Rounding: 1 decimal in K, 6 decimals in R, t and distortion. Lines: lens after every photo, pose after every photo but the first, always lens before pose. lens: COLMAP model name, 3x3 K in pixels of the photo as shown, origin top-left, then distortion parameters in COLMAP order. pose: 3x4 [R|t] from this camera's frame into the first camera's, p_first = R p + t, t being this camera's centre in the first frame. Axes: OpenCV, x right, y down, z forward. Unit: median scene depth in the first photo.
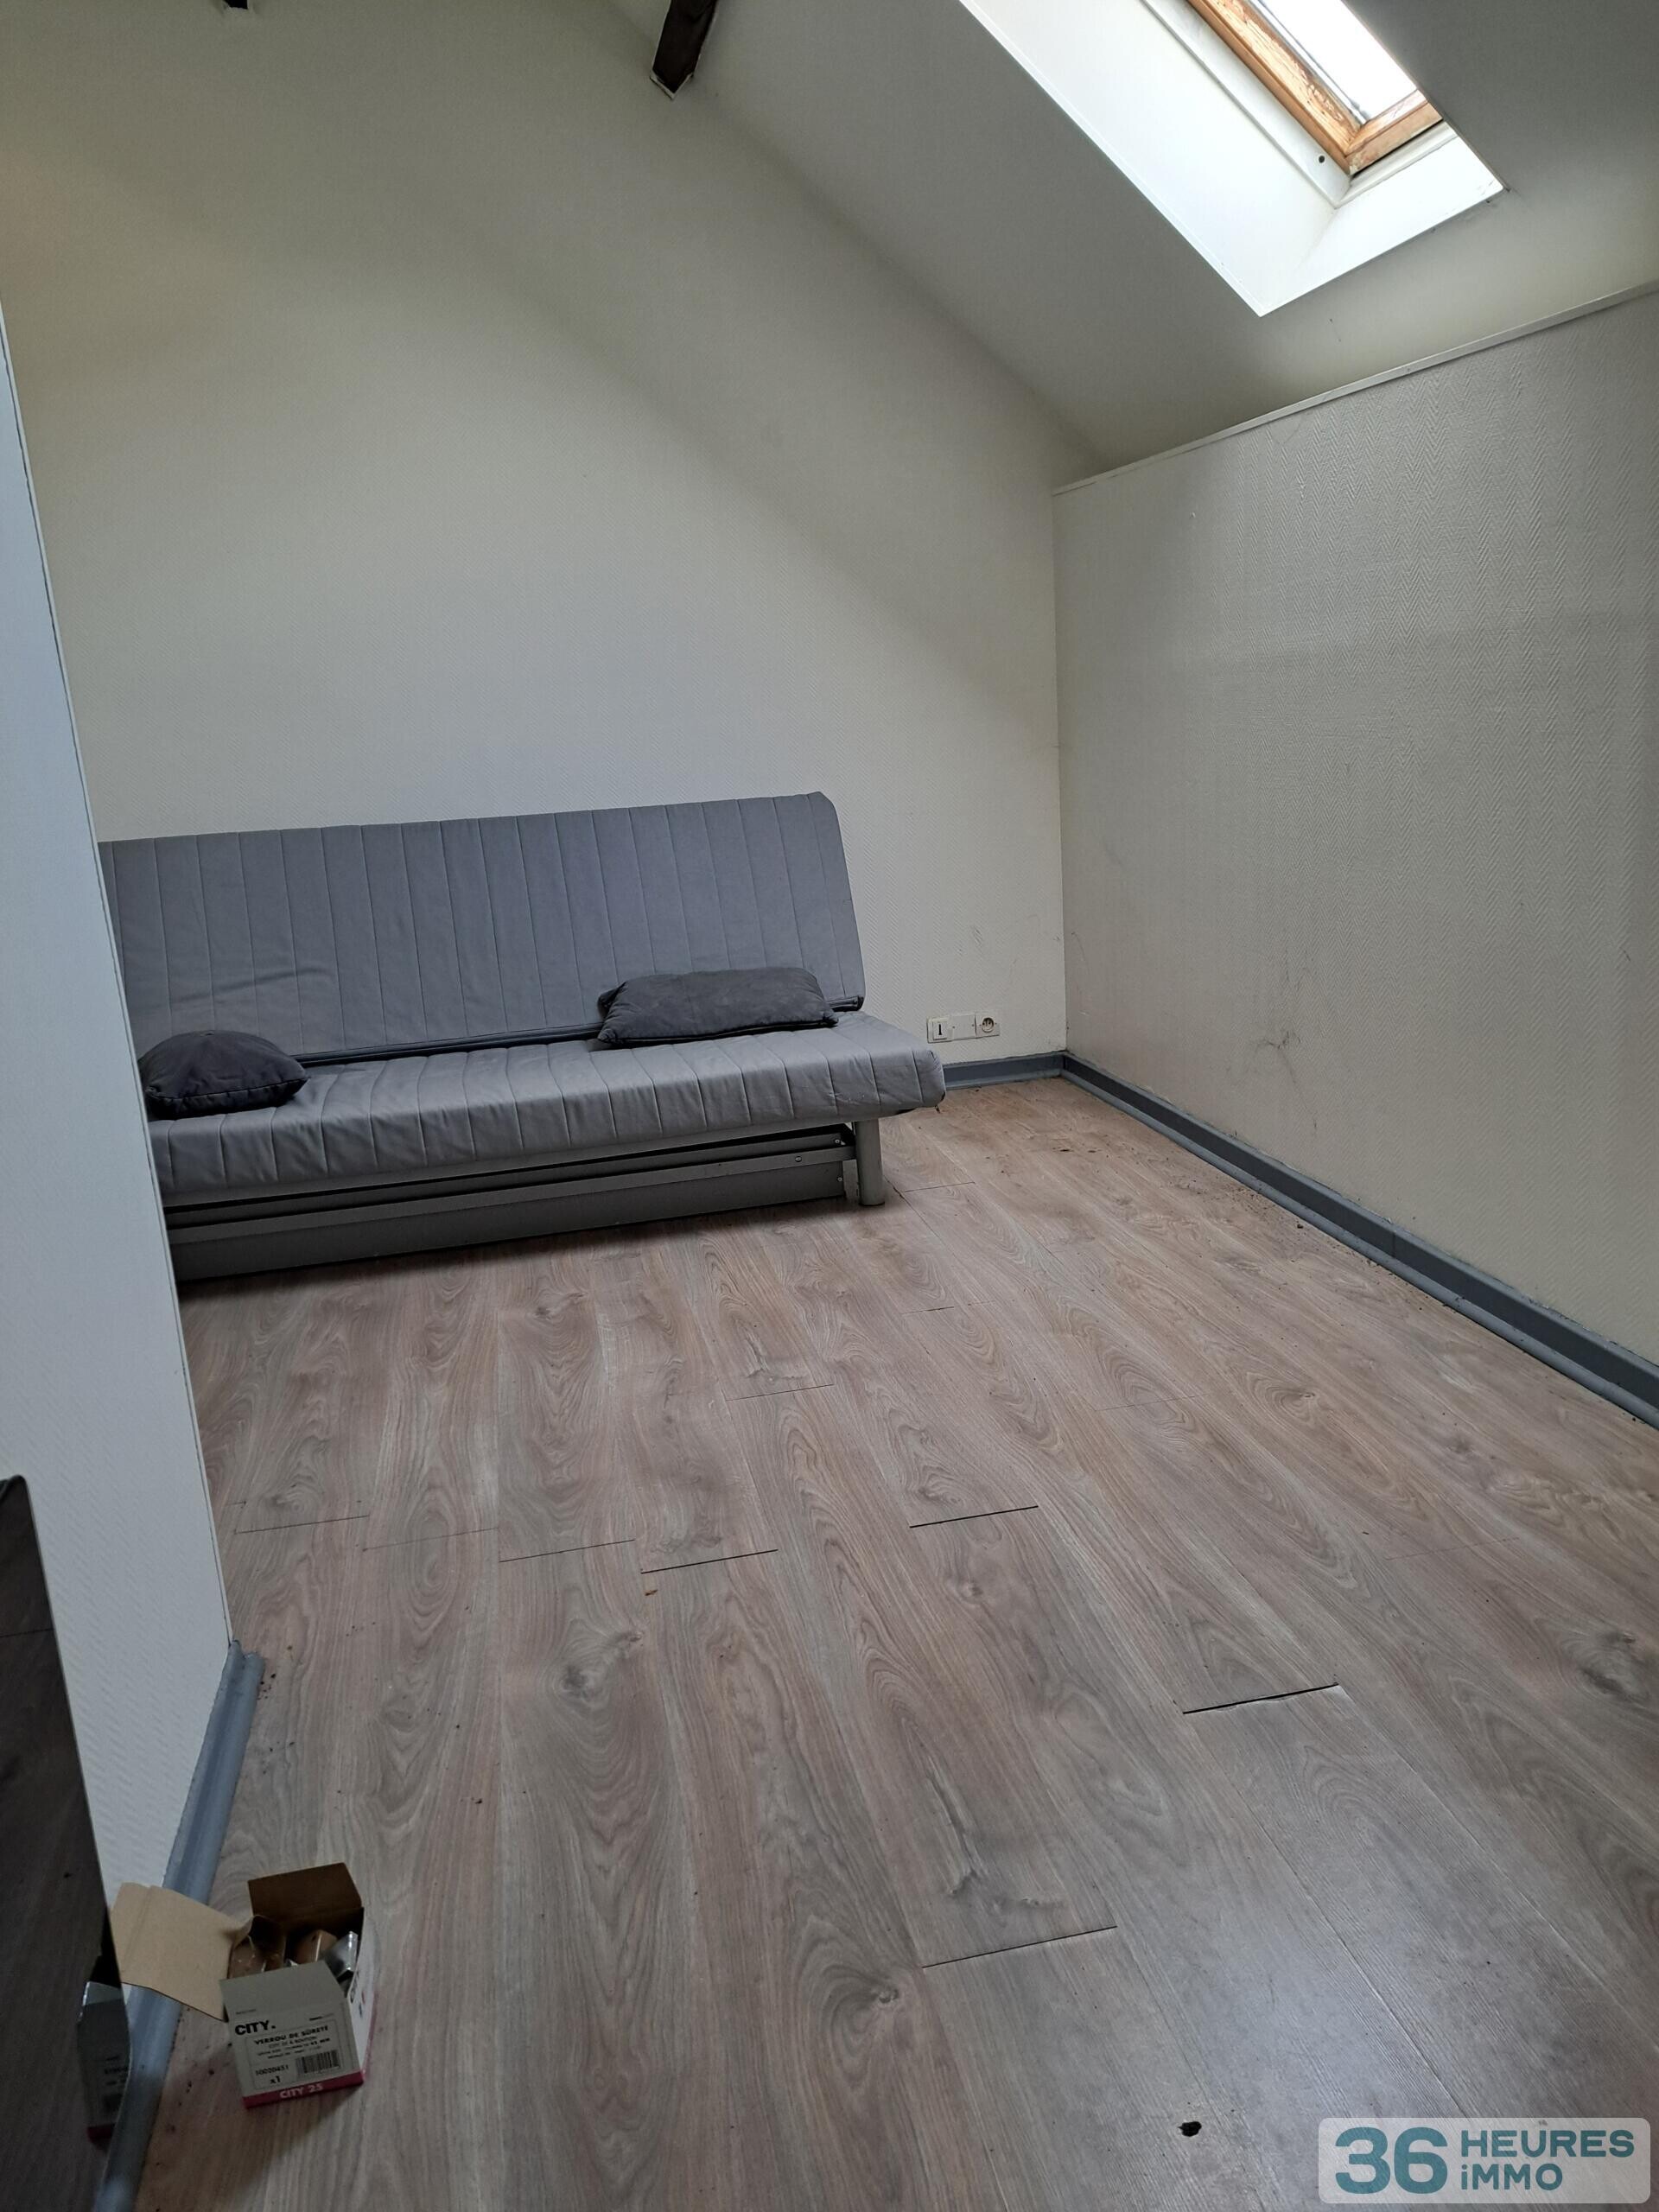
lens RADIAL K [[1579.9, 0, 828.1], [0, 1579.9, 1102.5], [0, 0, 1]] dist [0.002314, -0.001840]
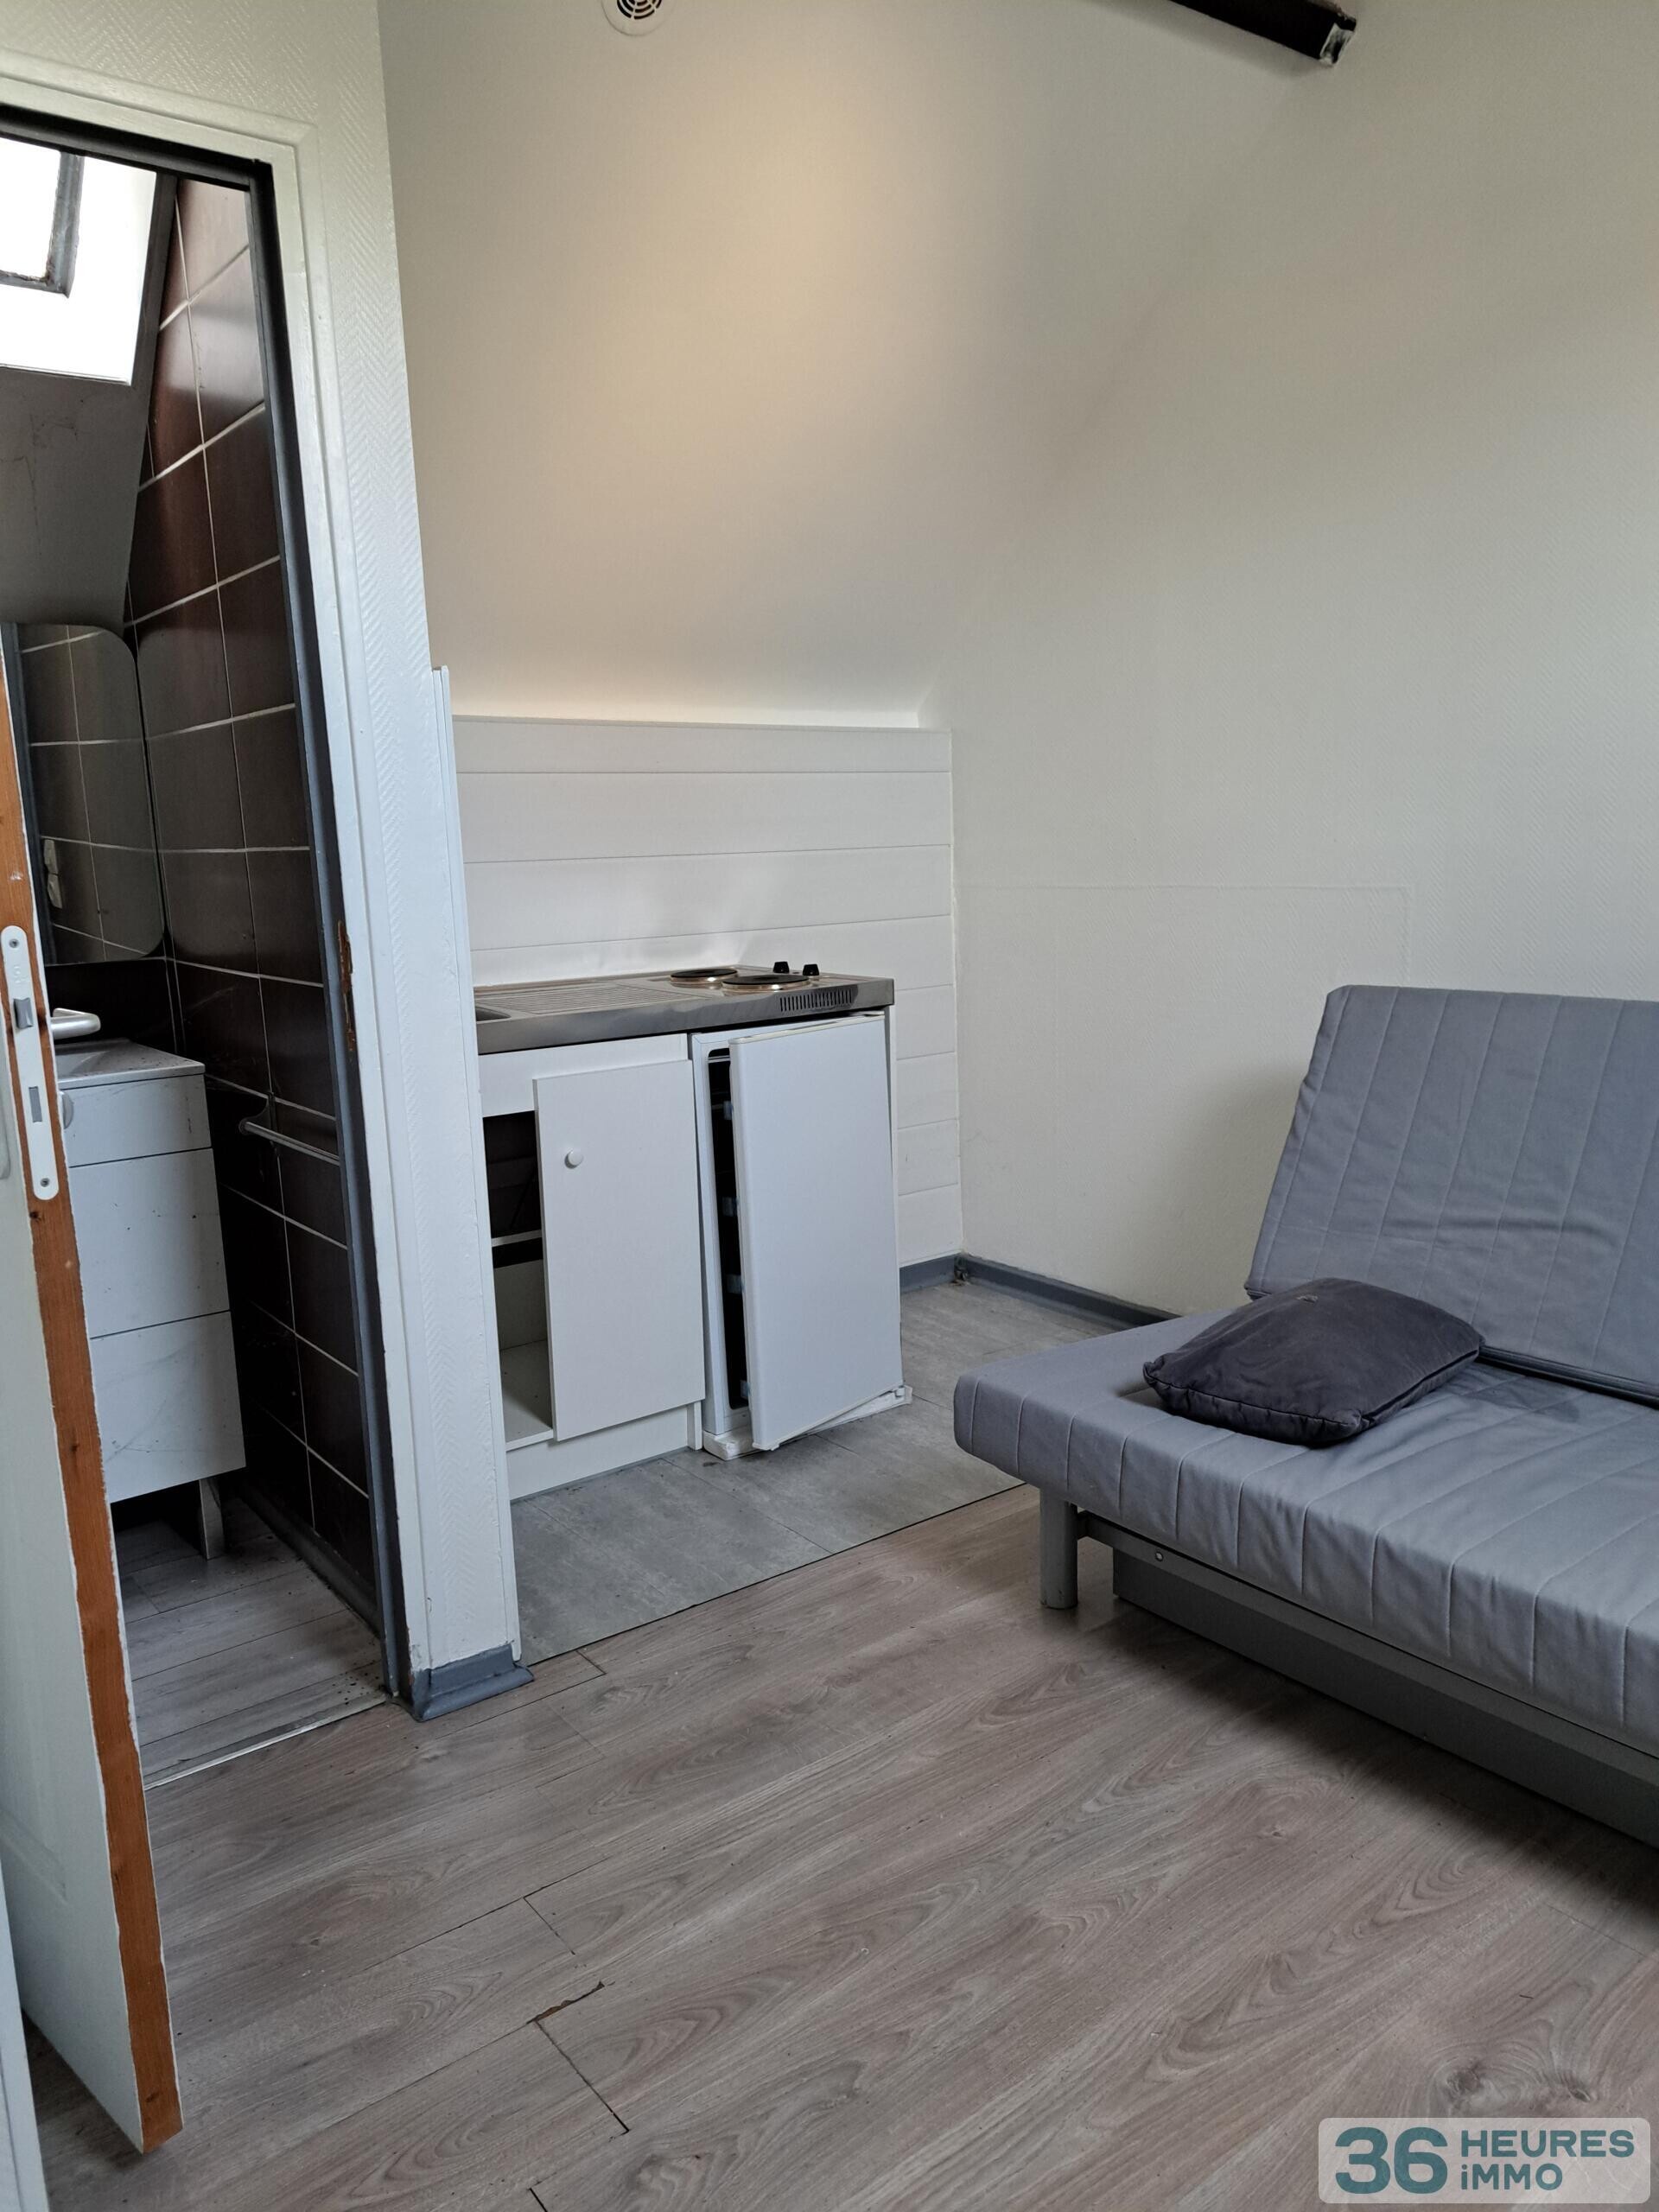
lens RADIAL K [[1579.9, 0, 835.4], [0, 1579.9, 1107.1], [0, 0, 1]] dist [0.002314, -0.001840]
pose [[0.451476, 0.196422, -0.870395, 0.092323], [-0.221881, 0.969543, 0.103707, -0.159459], [0.864256, 0.146303, 0.481308, 0.534355]]
